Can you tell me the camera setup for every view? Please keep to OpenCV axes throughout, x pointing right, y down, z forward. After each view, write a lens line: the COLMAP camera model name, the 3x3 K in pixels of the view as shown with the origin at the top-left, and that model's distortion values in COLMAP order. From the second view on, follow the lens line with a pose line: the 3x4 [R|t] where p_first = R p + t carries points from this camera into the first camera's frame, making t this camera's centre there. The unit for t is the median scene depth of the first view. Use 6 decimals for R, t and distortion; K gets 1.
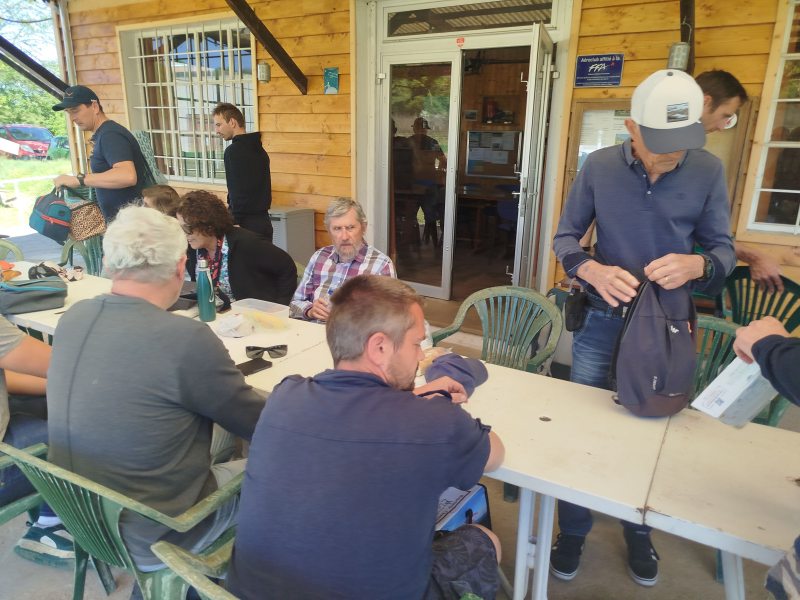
lens RADIAL K [[569.6, 0, 401.4], [0, 569.6, 301.7], [0, 0, 1]] dist [0.004927, 0.004785]
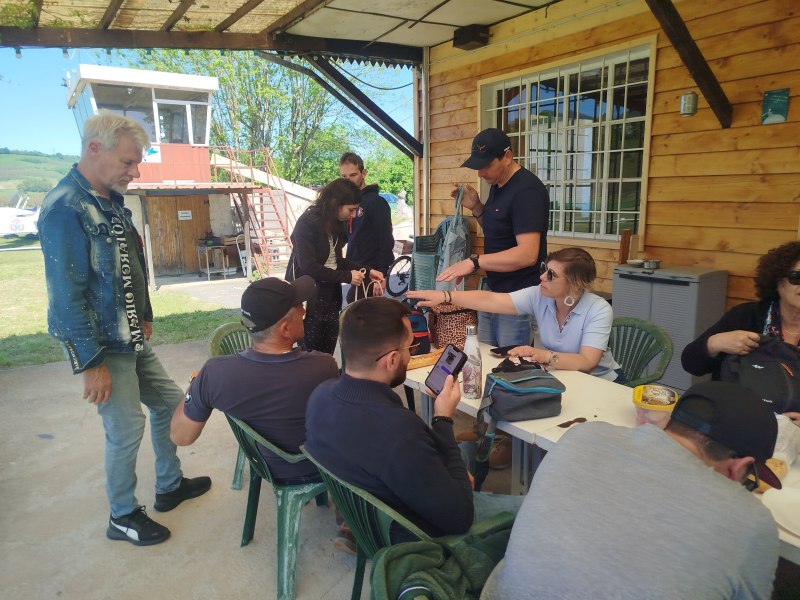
lens RADIAL K [[569.6, 0, 425.3], [0, 569.6, 304.6], [0, 0, 1]] dist [0.004927, 0.004785]
pose [[0.909040, 0.045901, -0.414173, -0.171882], [-0.075937, 0.995520, -0.056340, -0.034336], [0.409731, 0.082666, 0.908453, 0.103484]]
